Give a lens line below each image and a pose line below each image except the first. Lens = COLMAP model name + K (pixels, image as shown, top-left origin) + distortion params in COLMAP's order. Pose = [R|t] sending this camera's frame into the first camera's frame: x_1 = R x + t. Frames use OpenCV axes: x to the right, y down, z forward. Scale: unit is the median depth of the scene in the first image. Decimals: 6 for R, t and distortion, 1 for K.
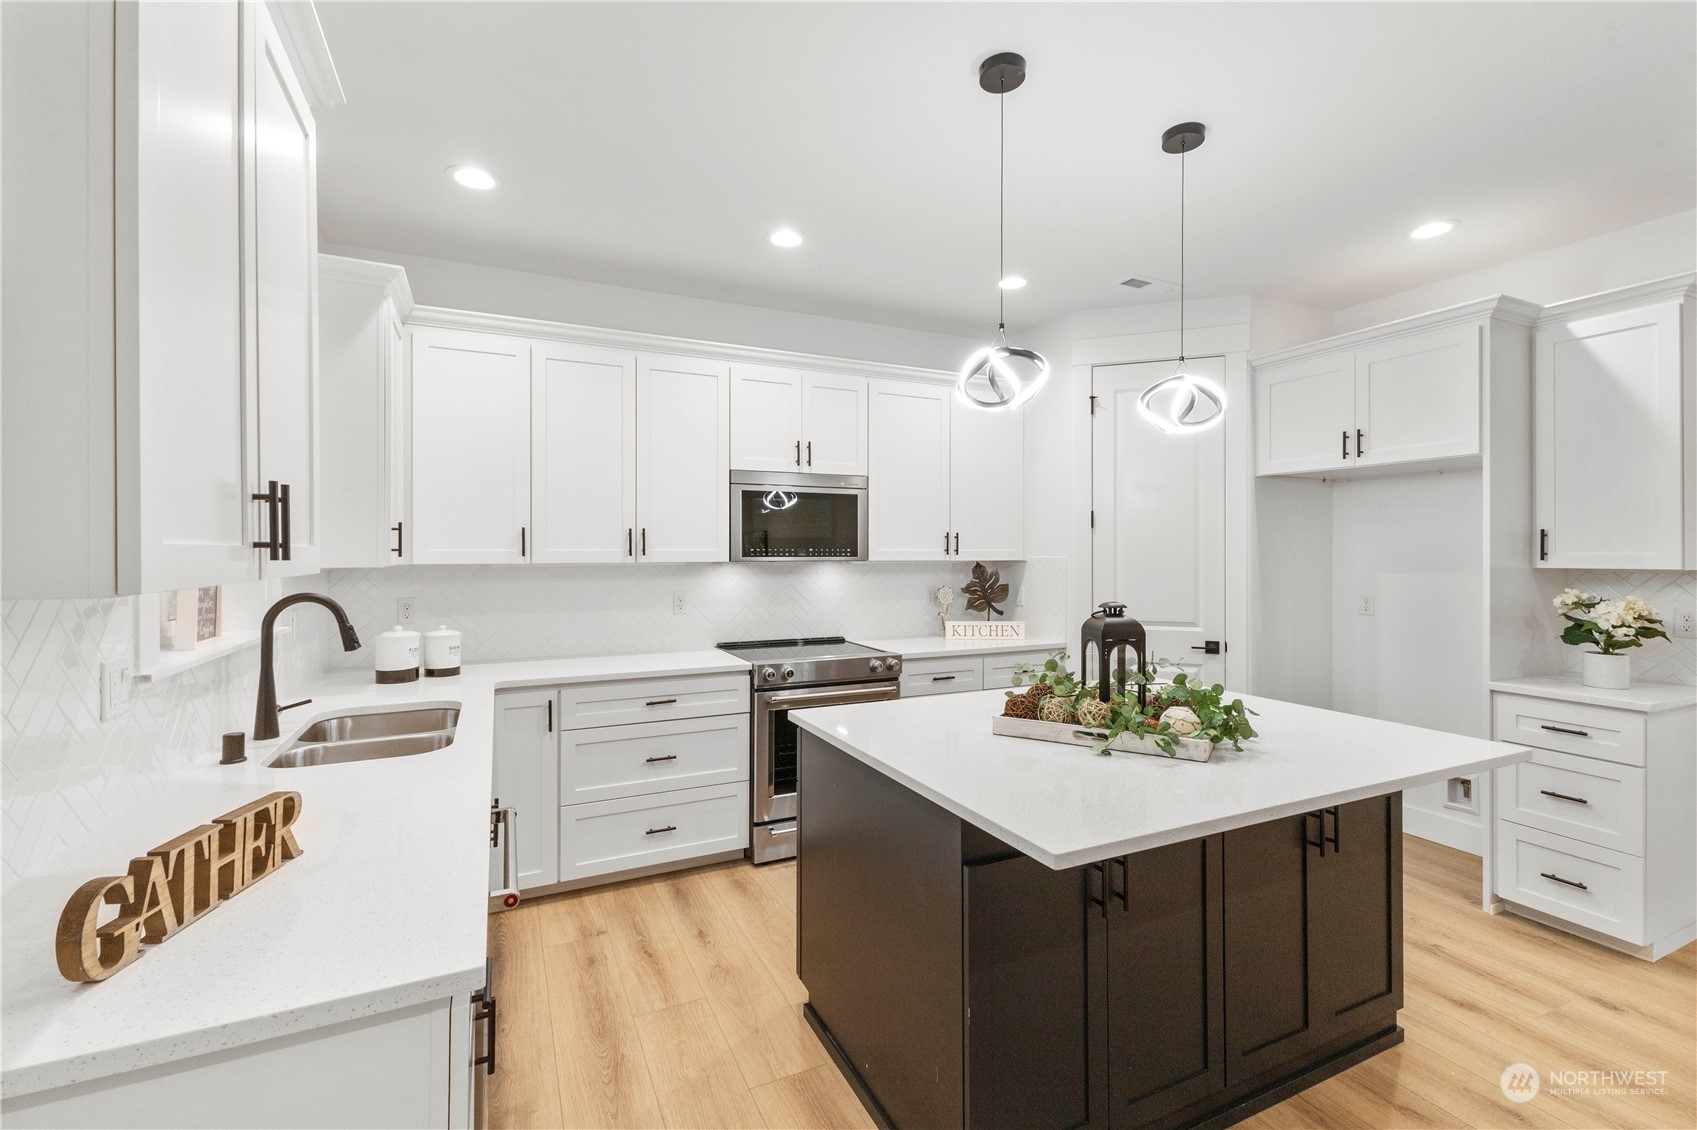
lens RADIAL K [[736.2, 0, 846.8], [0, 736.2, 549.5], [0, 0, 1]] dist [0.006376, -0.001091]
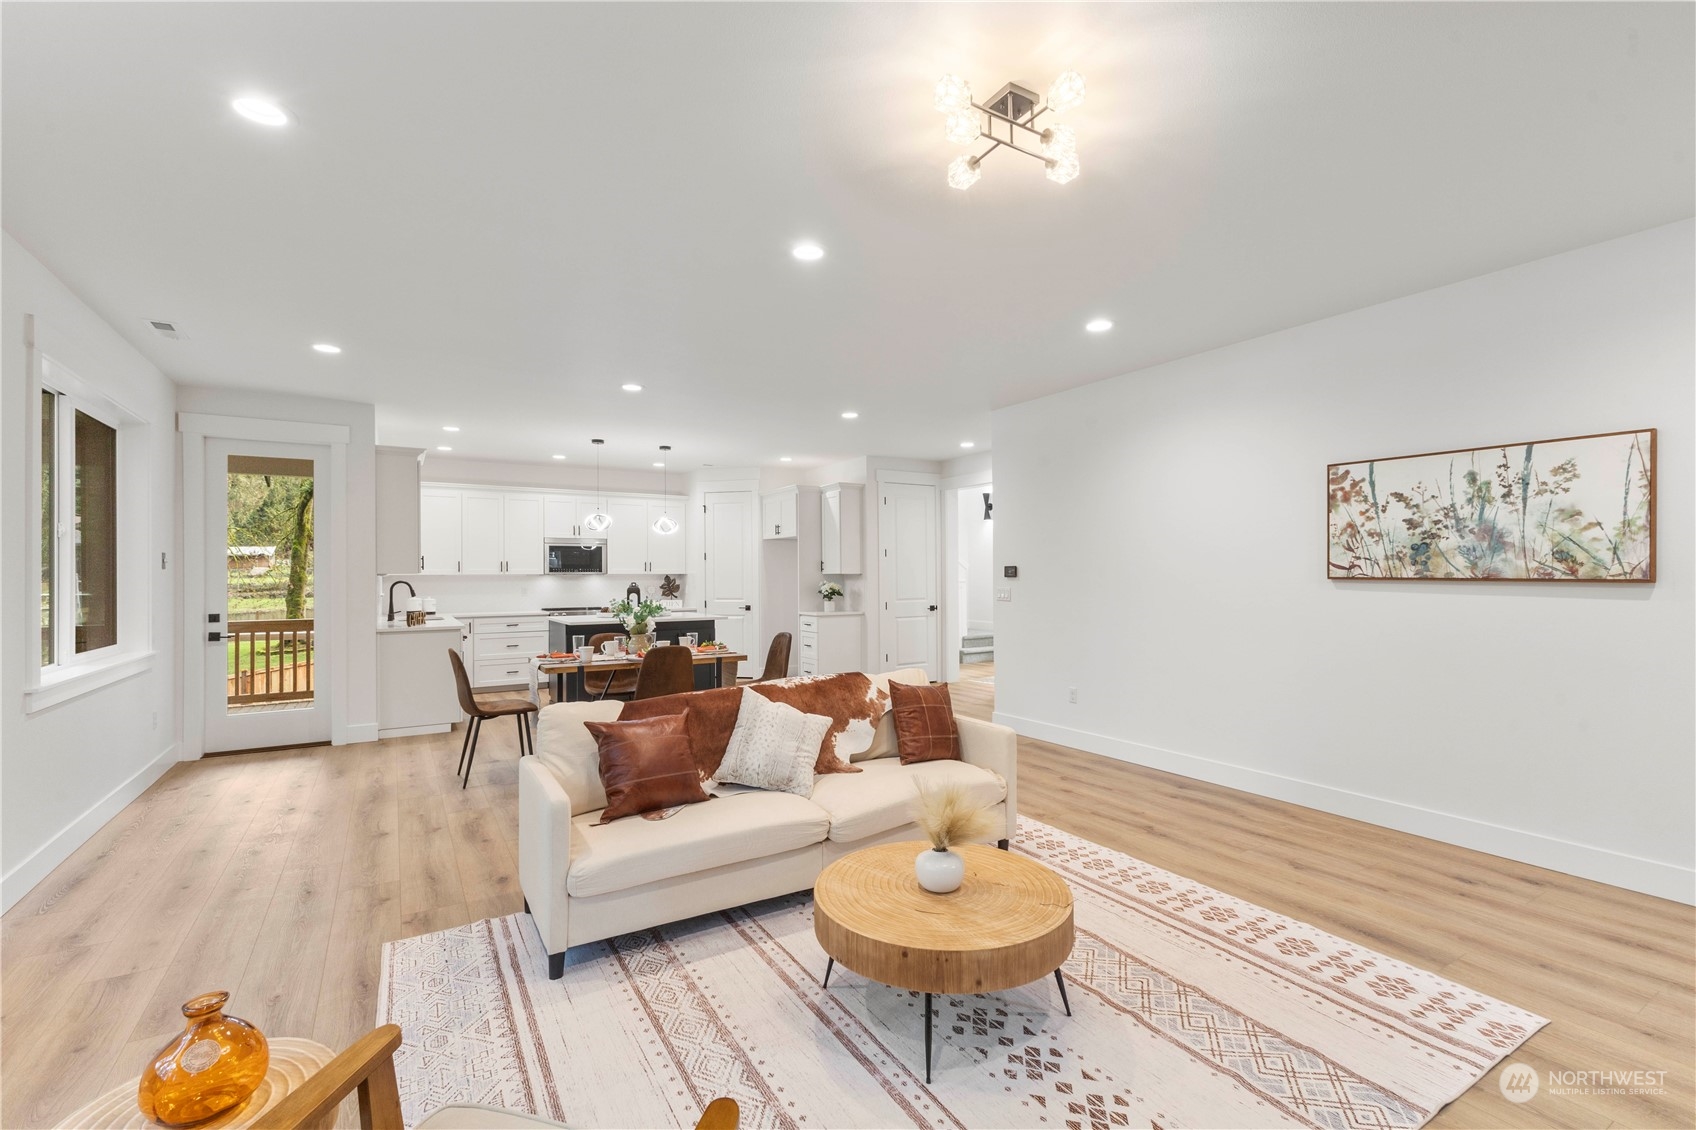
lens RADIAL K [[735.8, 0, 853.8], [0, 735.8, 571.2], [0, 0, 1]] dist [0.006376, -0.001091]
pose [[0.993900, -0.004390, 0.110200, 0.655402], [0.004762, 0.999984, -0.003108, 0.020773], [-0.110185, 0.003614, 0.993905, -1.718297]]
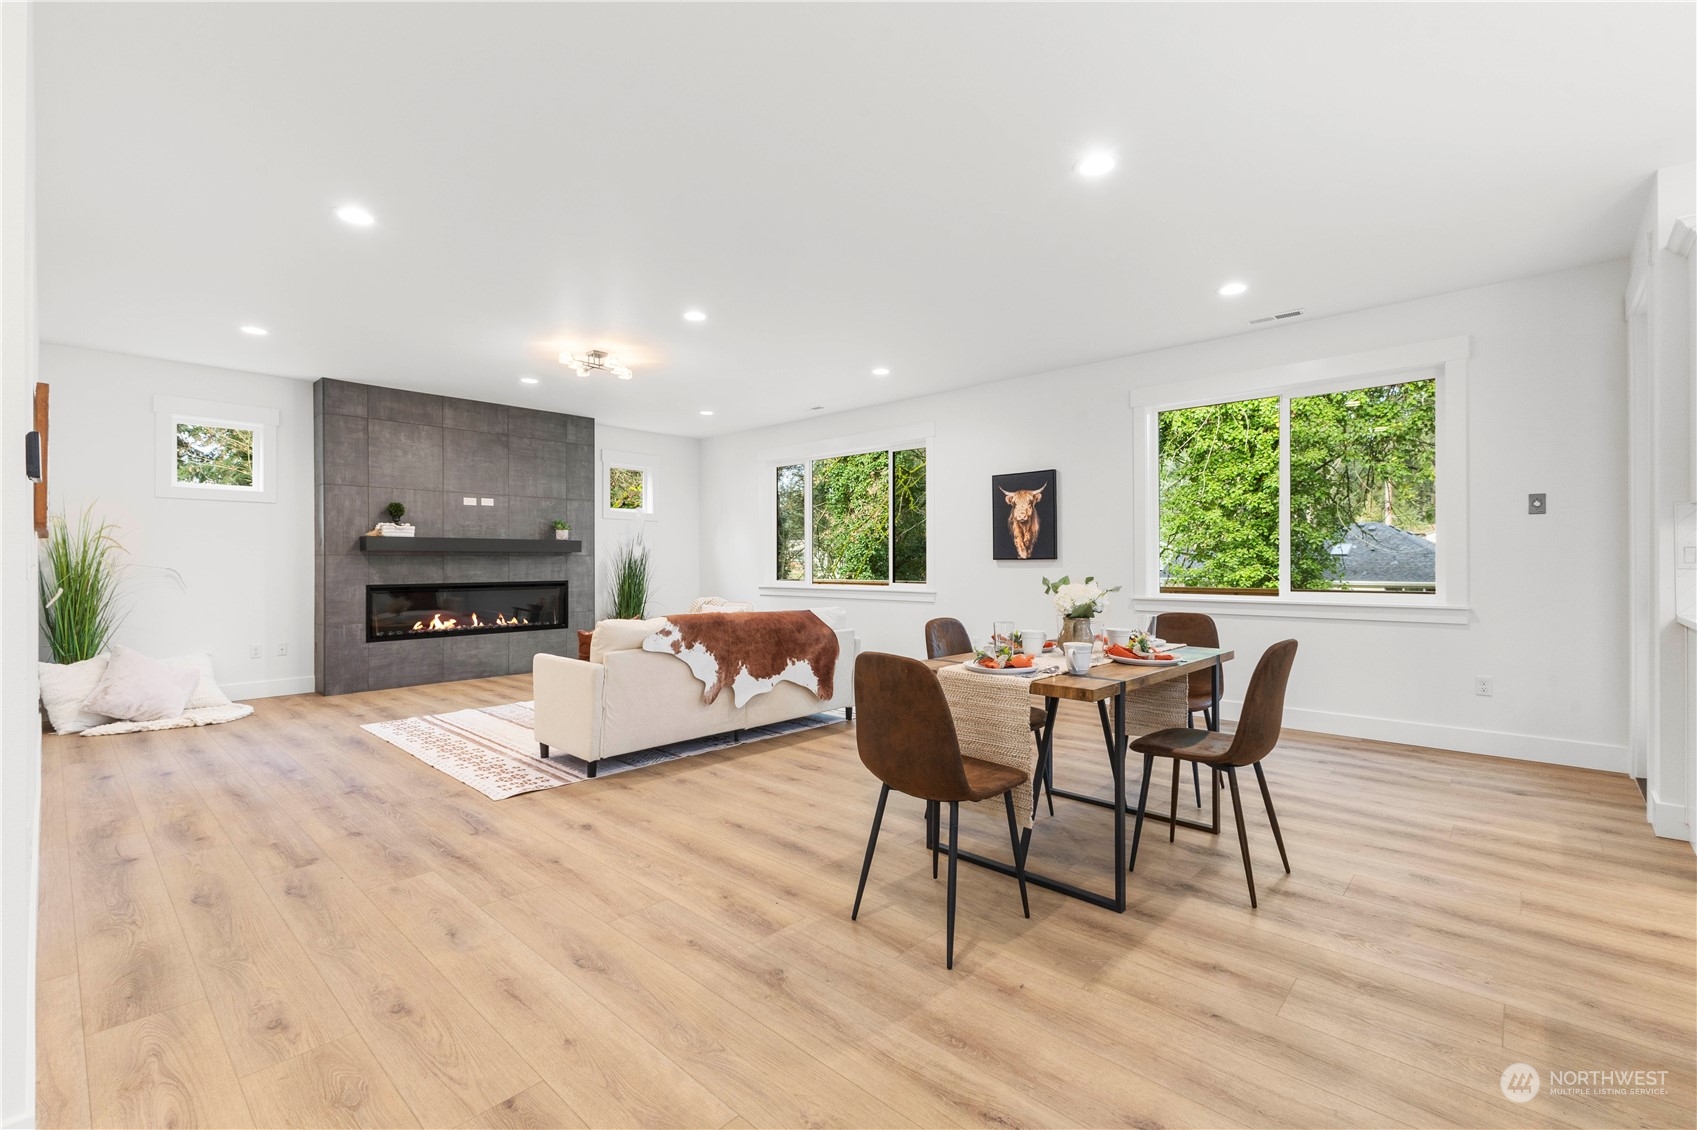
lens RADIAL K [[736.2, 0, 849.4], [0, 736.2, 557.7], [0, 0, 1]] dist [0.006376, -0.001091]
pose [[-0.929688, 0.001729, -0.368344, 0.948826], [0.005193, 0.999951, -0.008414, 0.082714], [0.368311, -0.009736, -0.929652, 0.645624]]
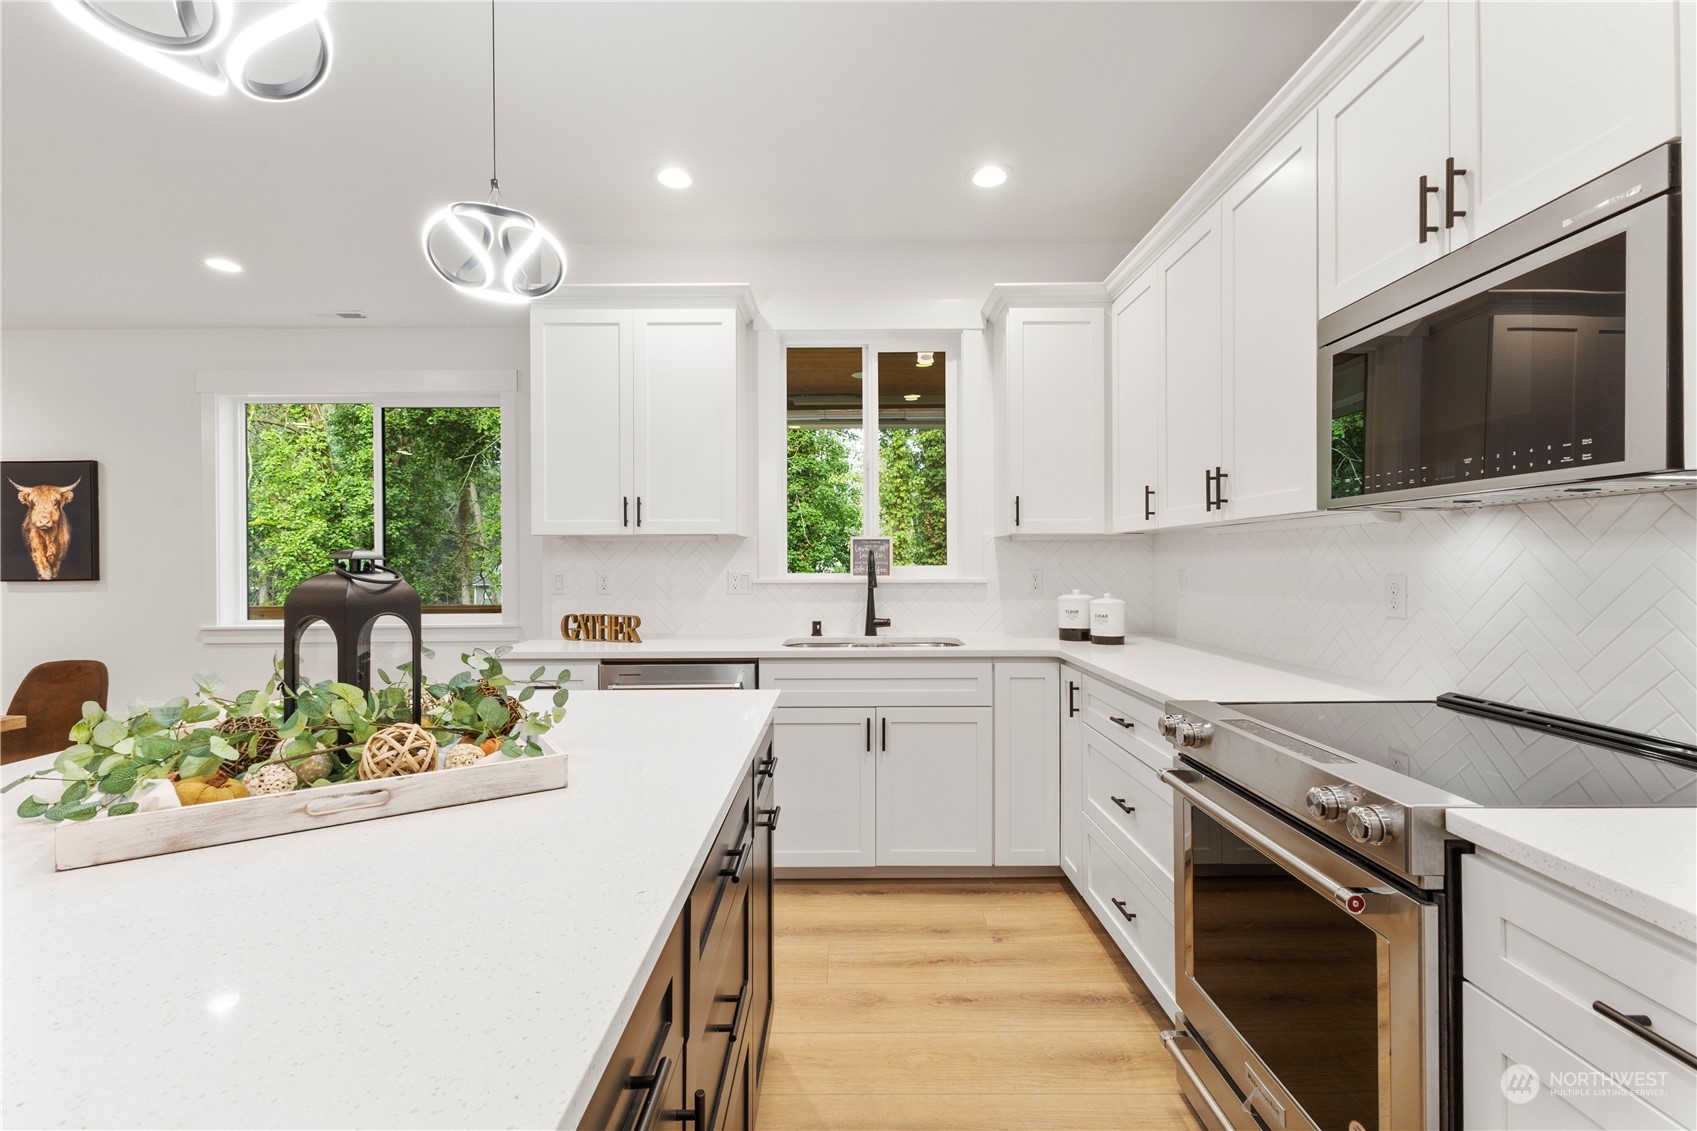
lens RADIAL K [[736.2, 0, 848.2], [0, 736.2, 560.1], [0, 0, 1]] dist [0.006376, -0.001091]
pose [[-0.430091, 0.000897, -0.902785, 0.443130], [0.008154, 0.999963, -0.002891, 0.051358], [0.902749, -0.008605, -0.430083, 0.990500]]
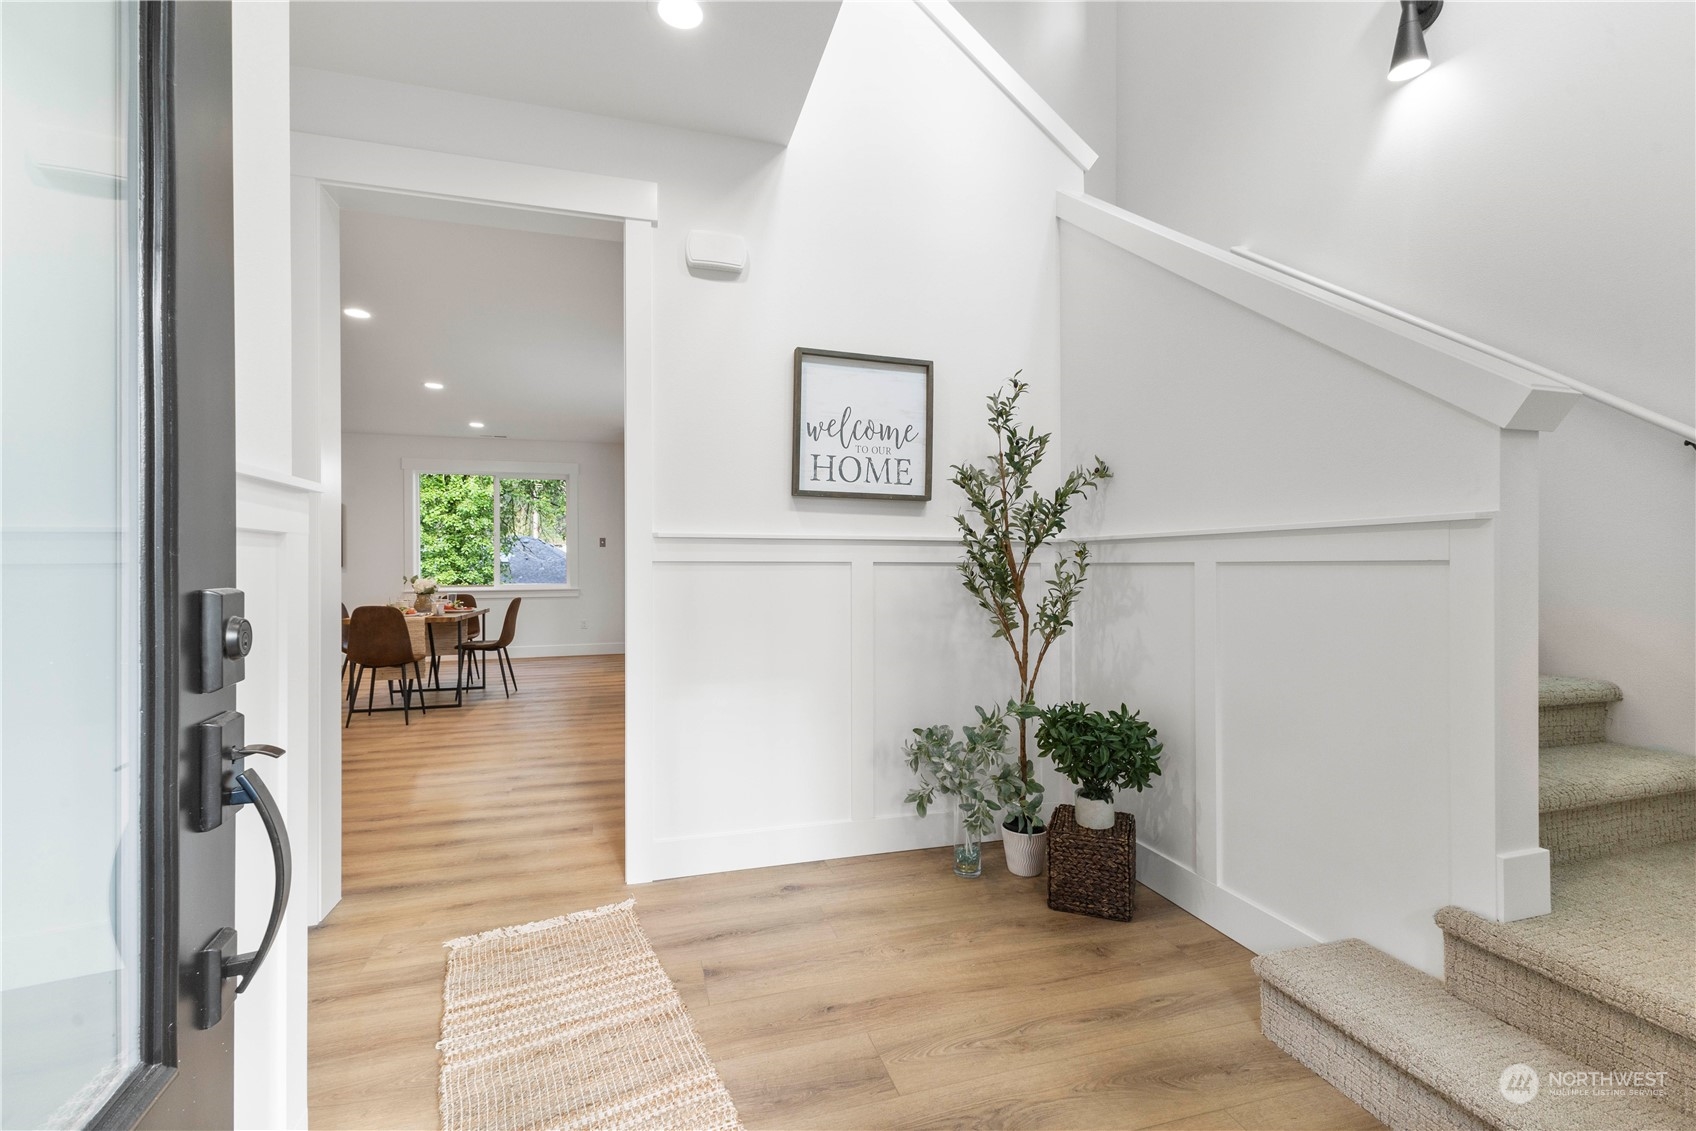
lens RADIAL K [[735.8, 0, 845.6], [0, 735.8, 567.6], [0, 0, 1]] dist [0.006376, -0.001091]
pose [[-0.163177, 0.005956, -0.986579, 2.095960], [0.009824, 0.999942, 0.004412, 0.082648], [0.986548, -0.008972, -0.163226, 1.319374]]
